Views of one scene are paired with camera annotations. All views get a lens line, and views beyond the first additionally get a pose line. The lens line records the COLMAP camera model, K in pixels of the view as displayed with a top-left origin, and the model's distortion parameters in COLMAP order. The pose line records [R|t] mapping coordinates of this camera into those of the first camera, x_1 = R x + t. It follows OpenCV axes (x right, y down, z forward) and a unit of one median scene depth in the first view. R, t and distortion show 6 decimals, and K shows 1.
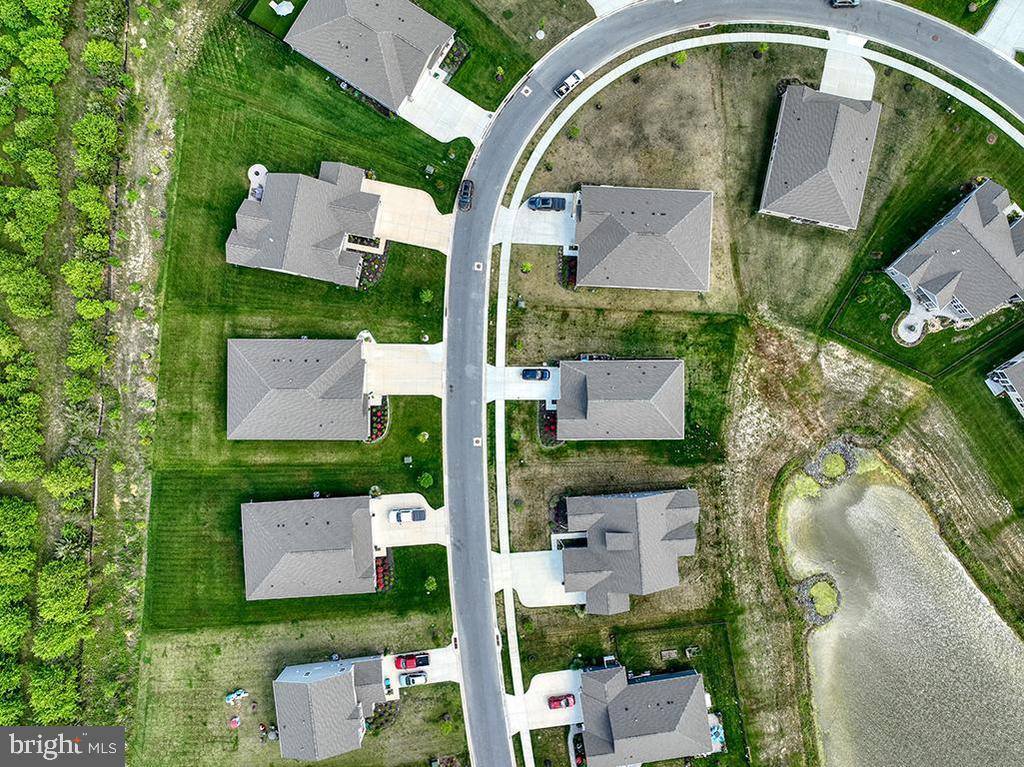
lens RADIAL K [[716.8, 0, 508.7], [0, 716.8, 385.6], [0, 0, 1]] dist [0.008000, 0.009794]
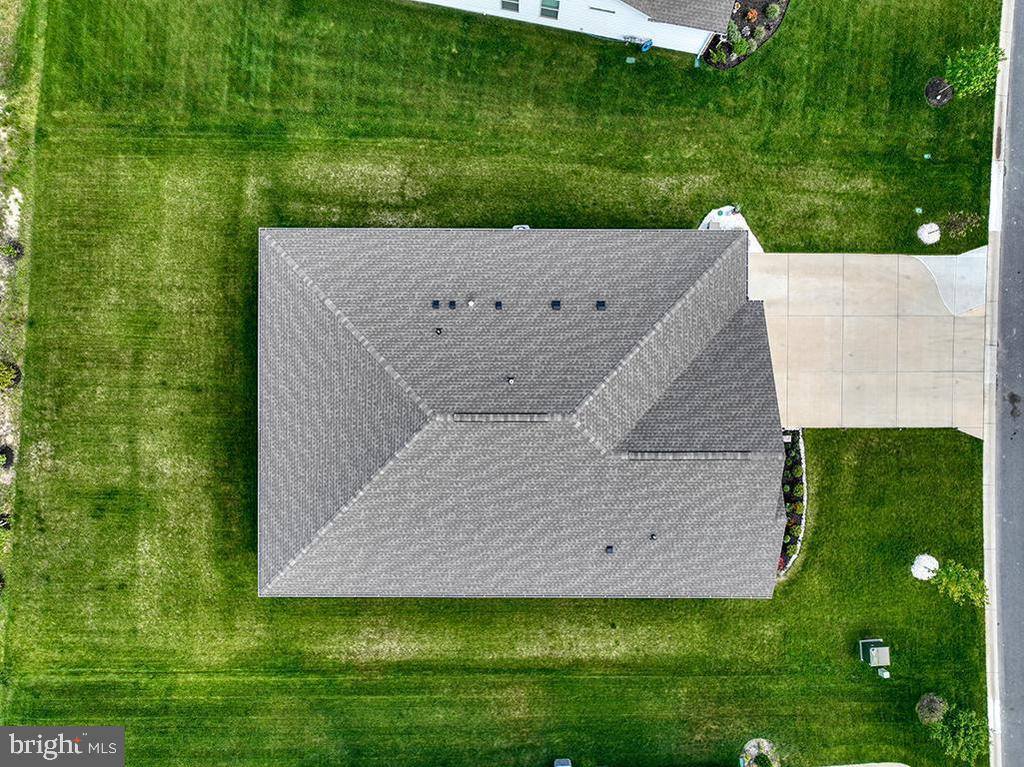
lens RADIAL K [[716.8, 0, 508.7], [0, 716.8, 385.6], [0, 0, 1]] dist [0.008000, 0.009794]
pose [[0.999971, -0.002474, -0.007222, -0.286016], [0.002546, 0.999947, 0.009936, -0.007607], [0.007197, -0.009954, 0.999925, 0.706802]]
